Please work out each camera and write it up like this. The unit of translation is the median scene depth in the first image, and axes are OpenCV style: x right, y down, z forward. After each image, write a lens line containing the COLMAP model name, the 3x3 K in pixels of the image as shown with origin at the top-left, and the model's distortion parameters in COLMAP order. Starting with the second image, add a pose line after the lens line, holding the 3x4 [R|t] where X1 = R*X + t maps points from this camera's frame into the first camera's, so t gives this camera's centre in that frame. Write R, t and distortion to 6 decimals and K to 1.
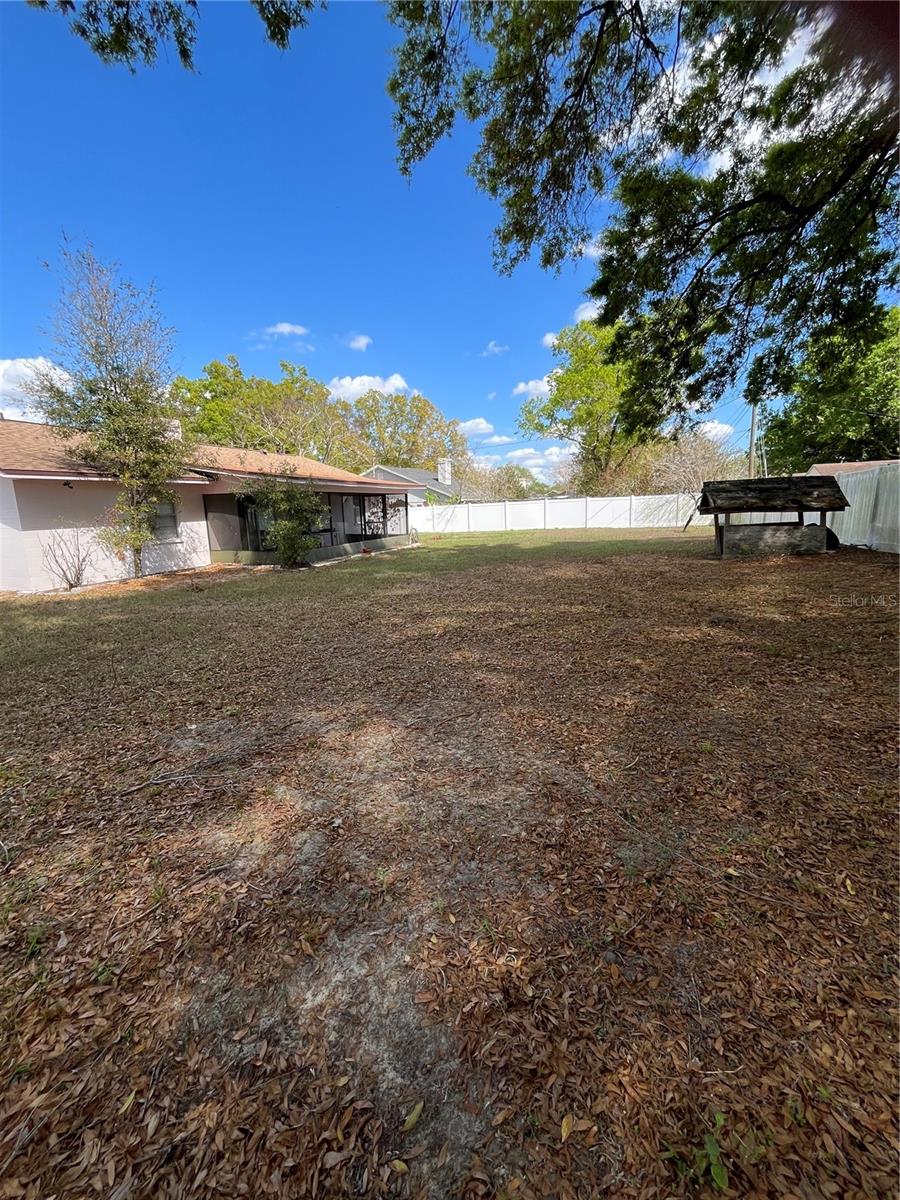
lens RADIAL K [[491.8, 0, 448.8], [0, 491.8, 596.9], [0, 0, 1]] dist [-0.002374, 0.000901]
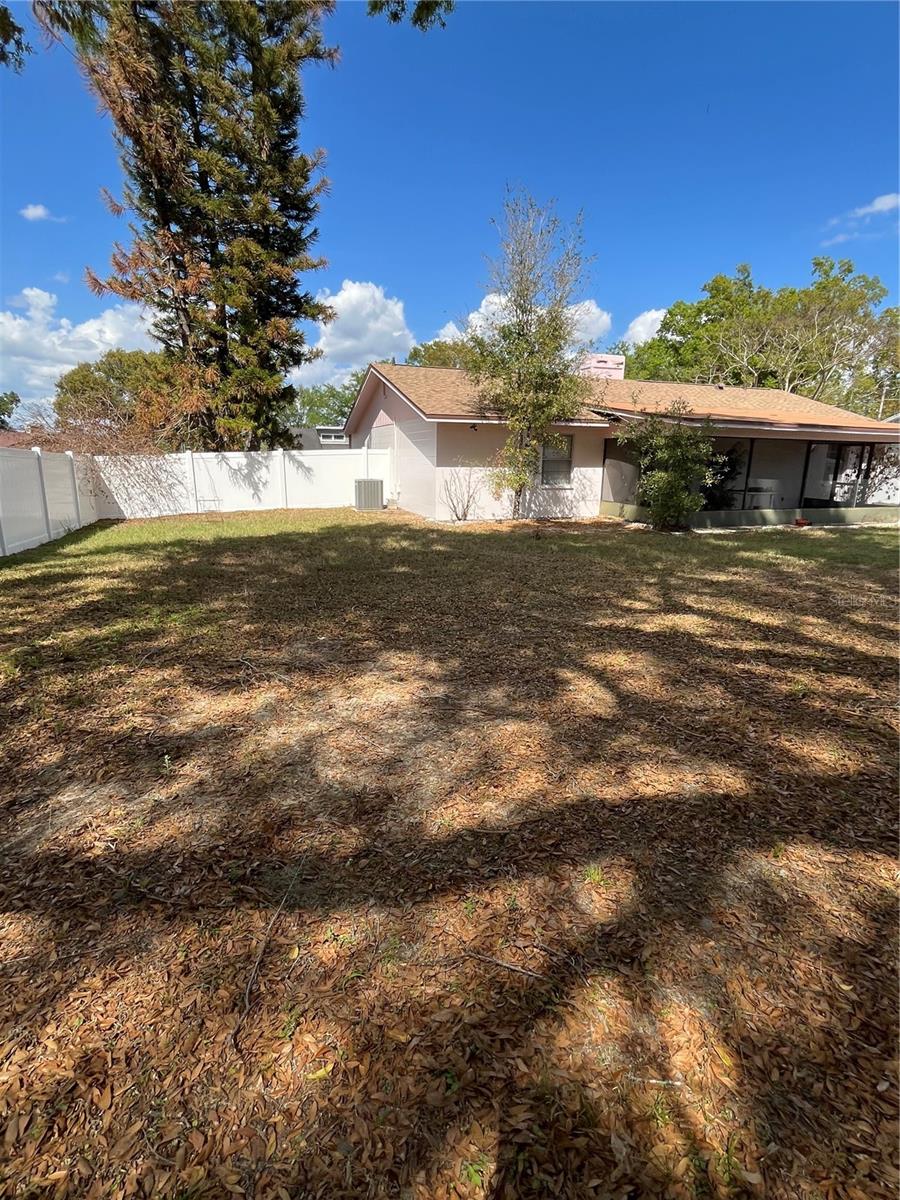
lens RADIAL K [[581.6, 0, 448.6], [0, 581.6, 601.2], [0, 0, 1]] dist [-0.007193, -0.000719]
pose [[0.644294, 0.220785, -0.732215, 0.190229], [-0.170699, 0.974785, 0.143724, -0.021034], [0.745484, 0.032388, 0.665736, 0.082171]]
